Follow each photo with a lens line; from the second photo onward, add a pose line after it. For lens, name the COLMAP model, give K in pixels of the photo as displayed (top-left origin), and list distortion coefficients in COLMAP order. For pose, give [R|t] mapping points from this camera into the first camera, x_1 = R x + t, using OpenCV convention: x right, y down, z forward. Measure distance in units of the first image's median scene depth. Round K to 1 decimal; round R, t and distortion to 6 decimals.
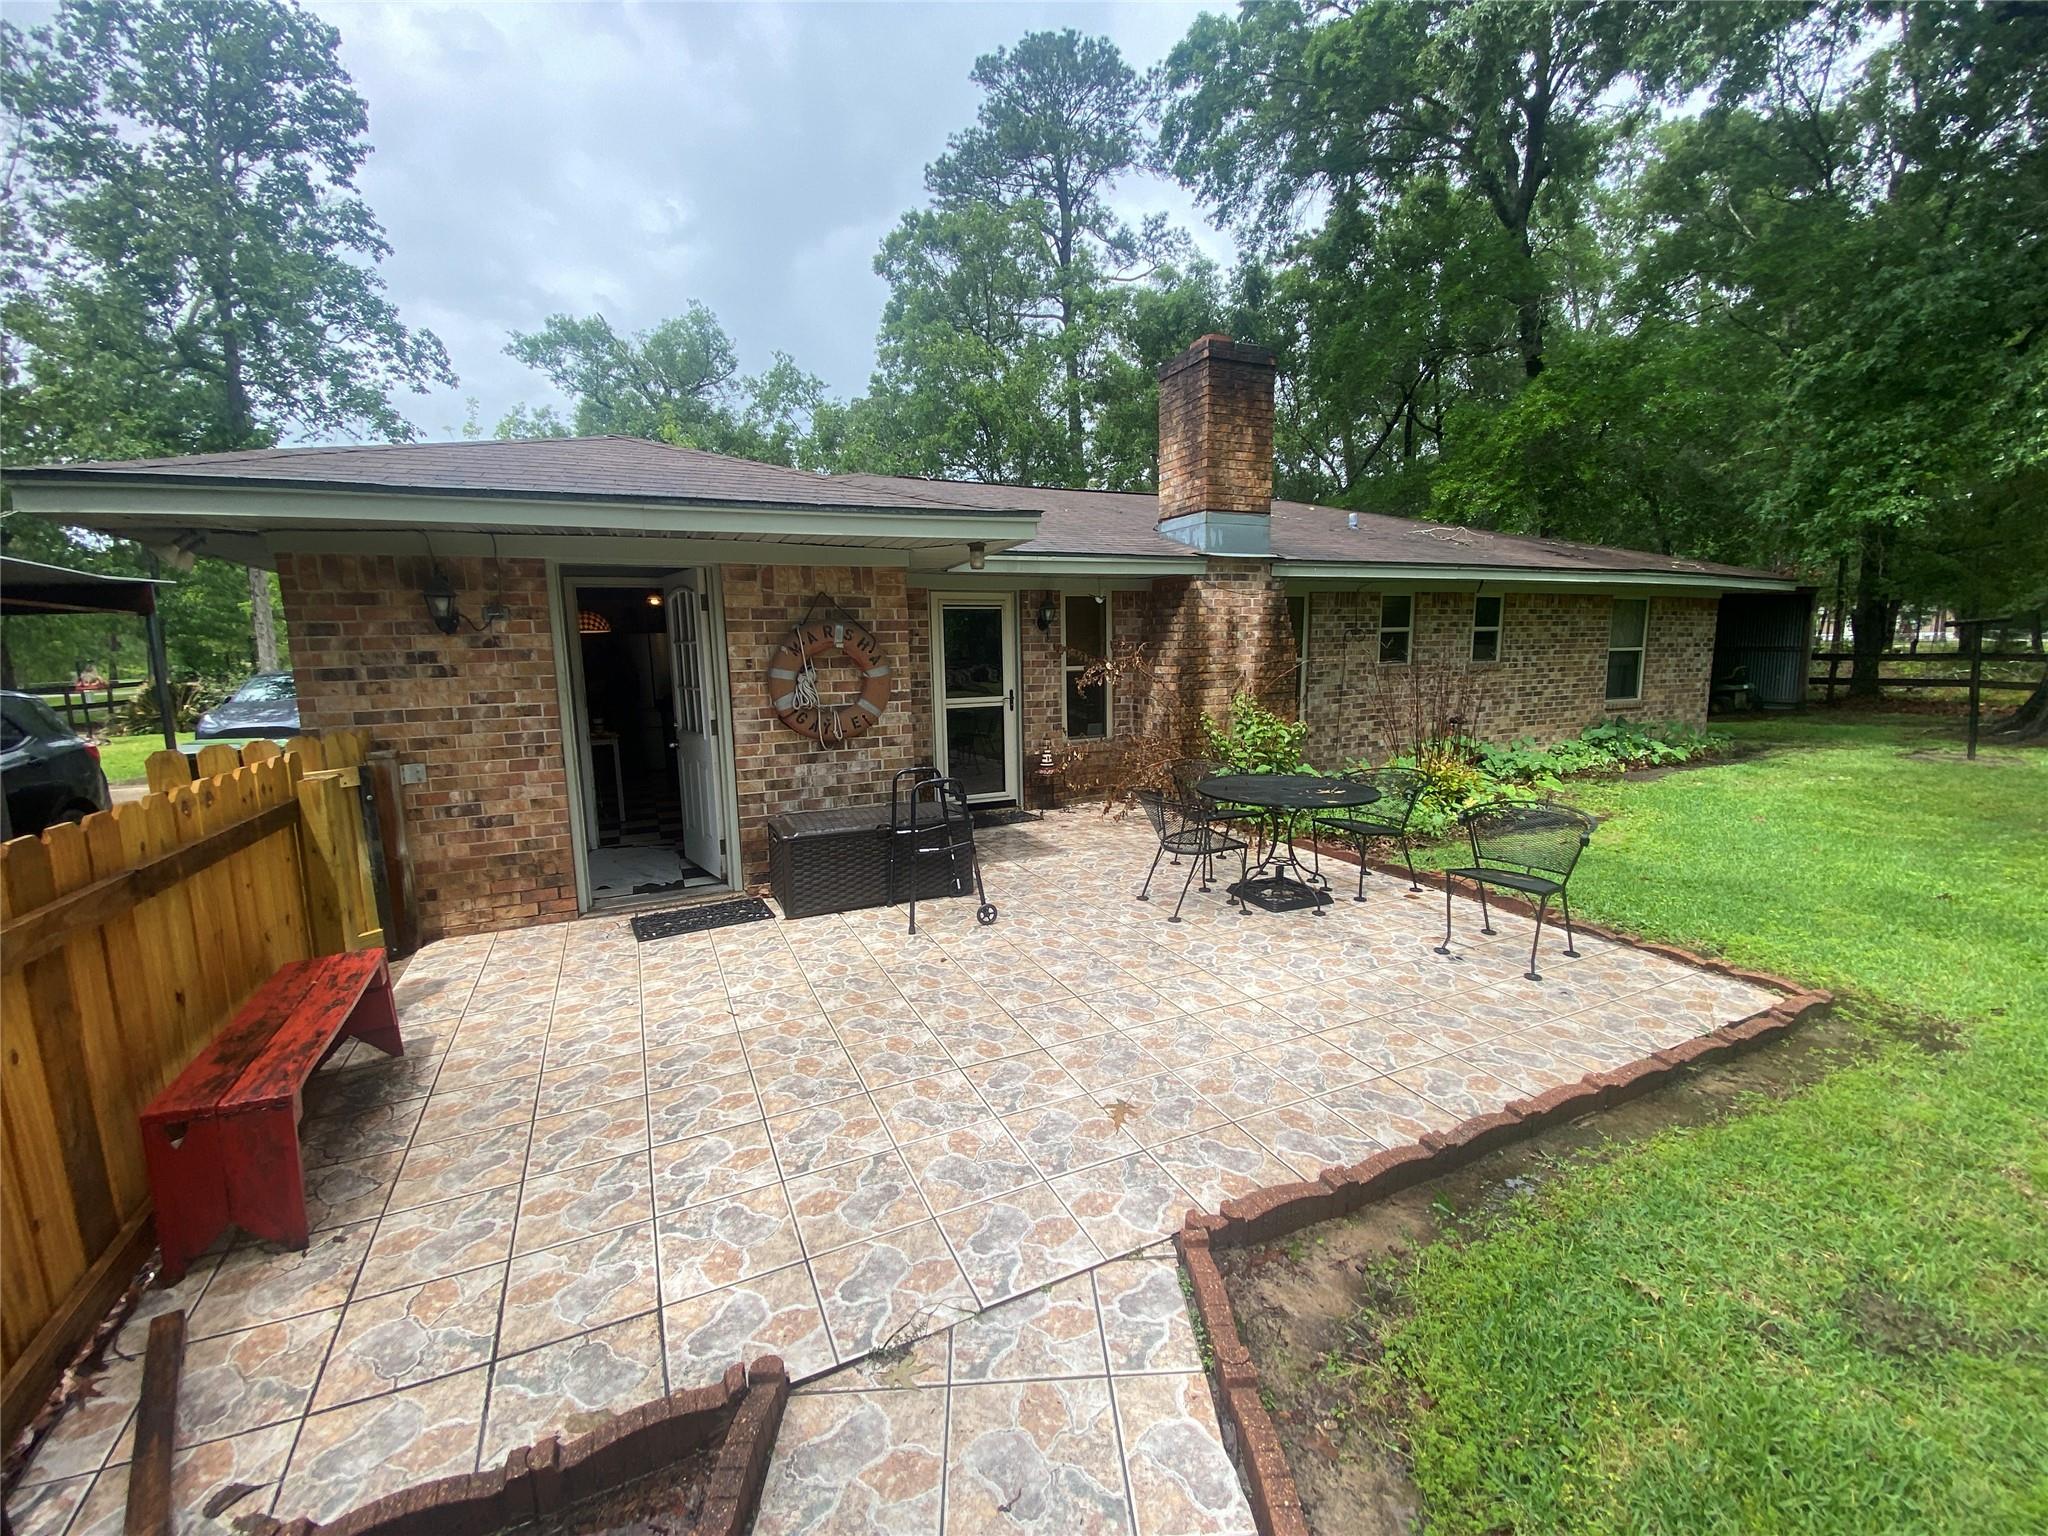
lens RADIAL K [[830.5, 0, 1015.5], [0, 830.5, 772.3], [0, 0, 1]] dist [0.029246, -0.028602]
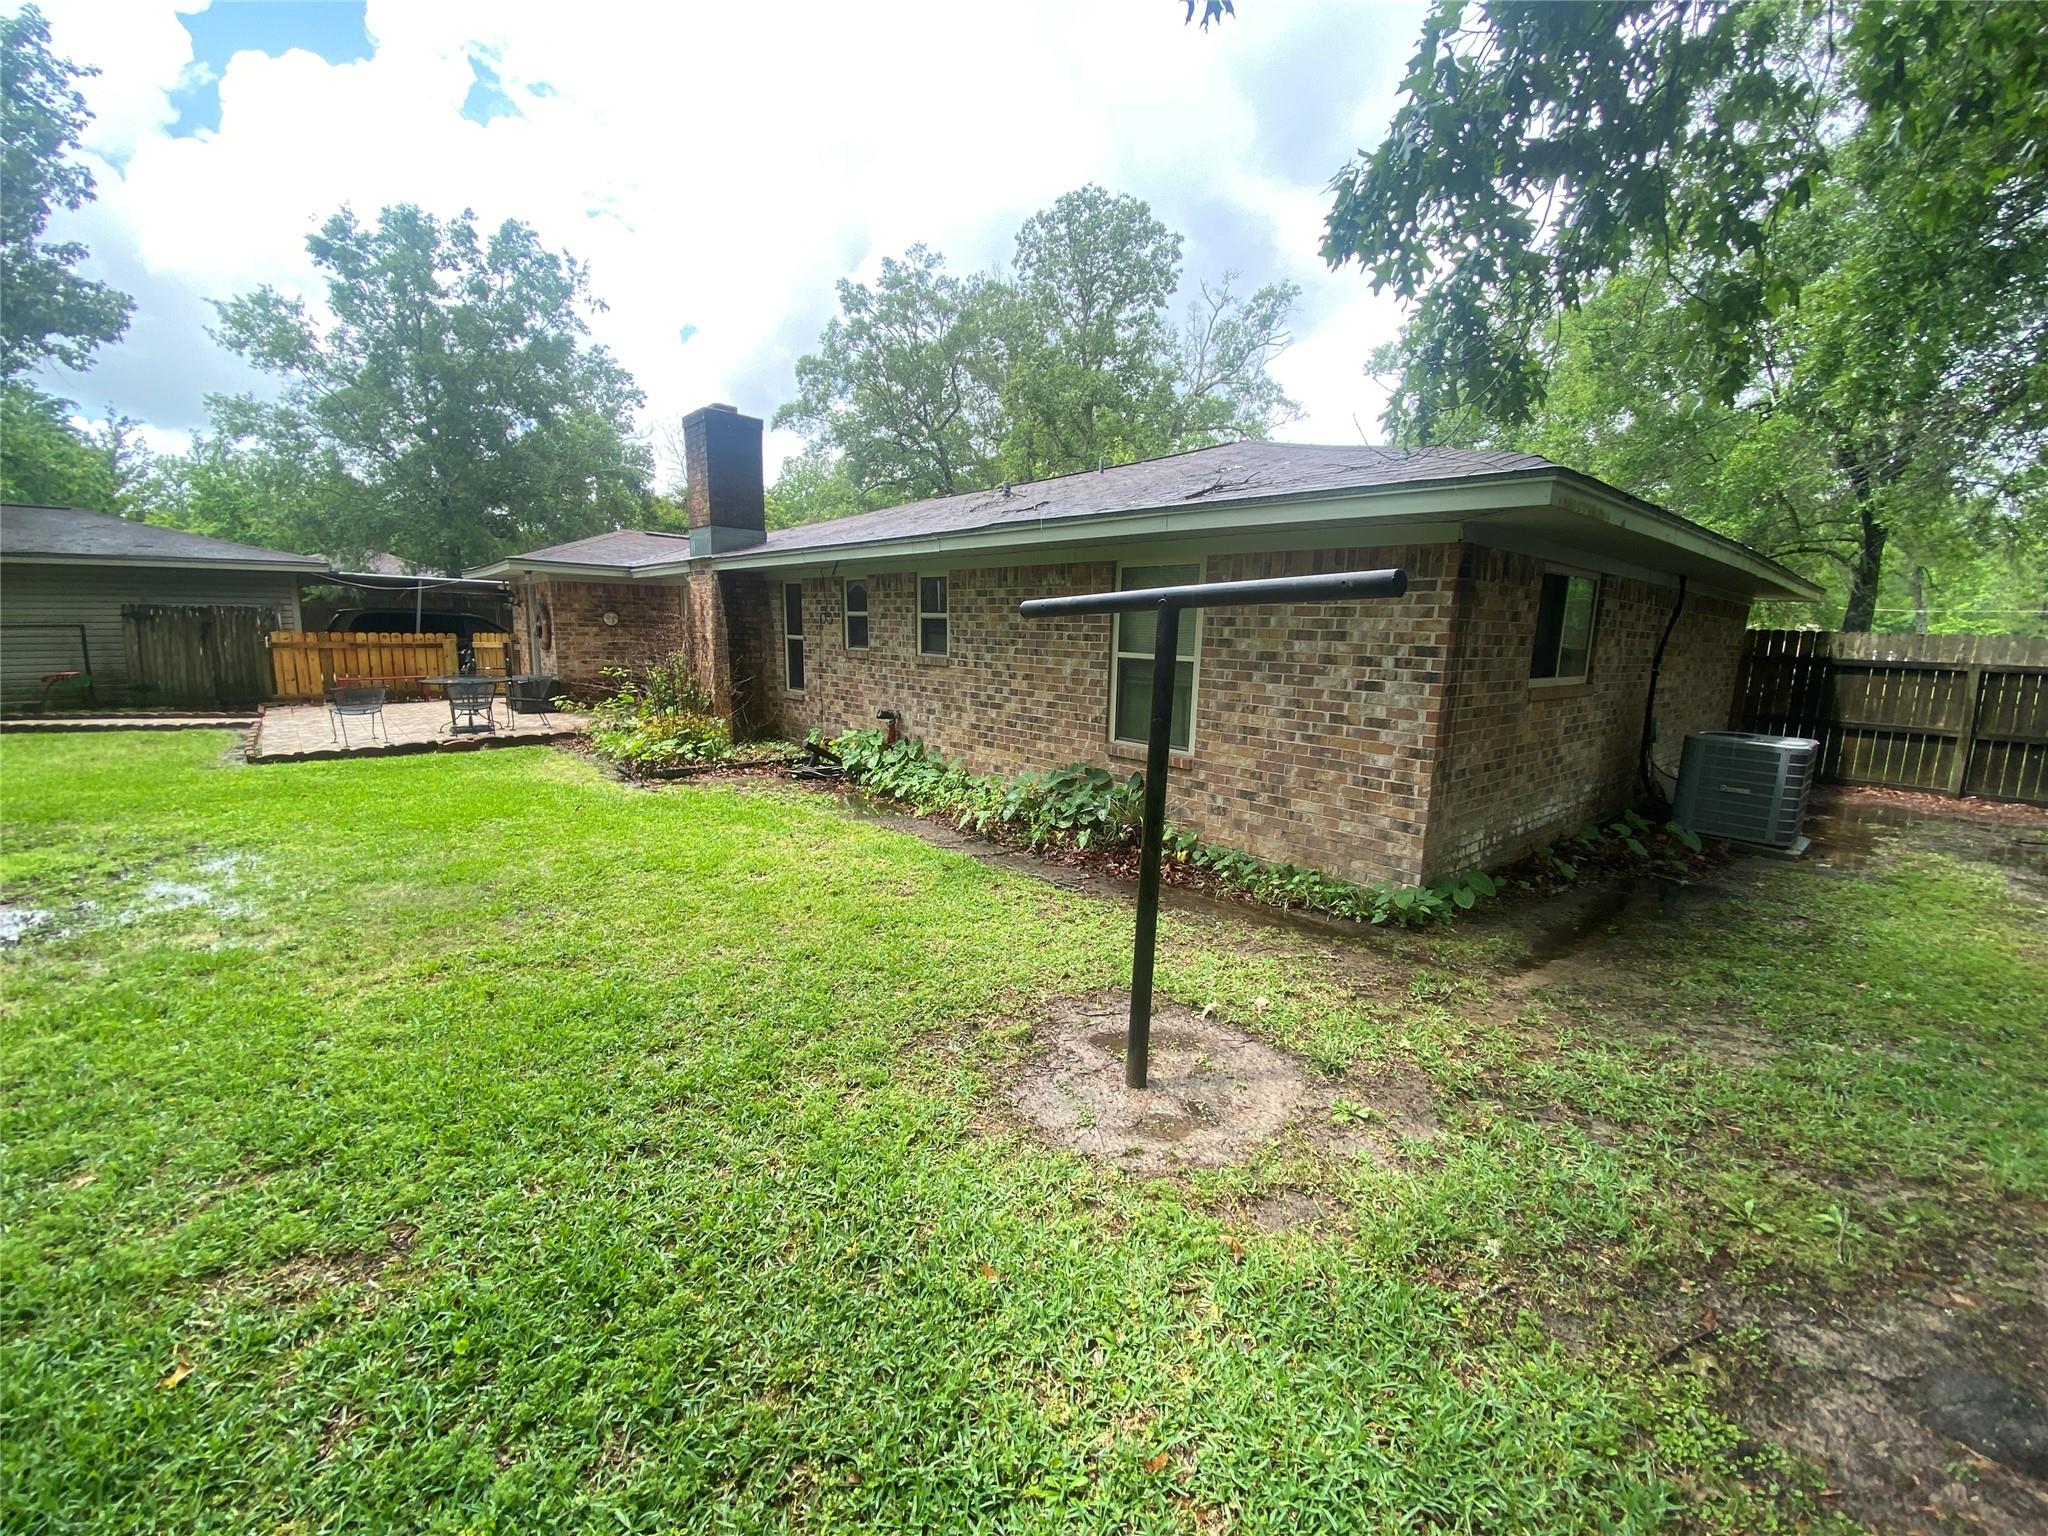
lens RADIAL K [[830.5, 0, 1015.5], [0, 830.5, 772.3], [0, 0, 1]] dist [0.029246, -0.028602]
pose [[0.263940, 0.190423, -0.945555, 1.329411], [-0.167988, 0.974411, 0.149343, -0.149000], [0.949798, 0.119424, 0.289175, 0.813172]]
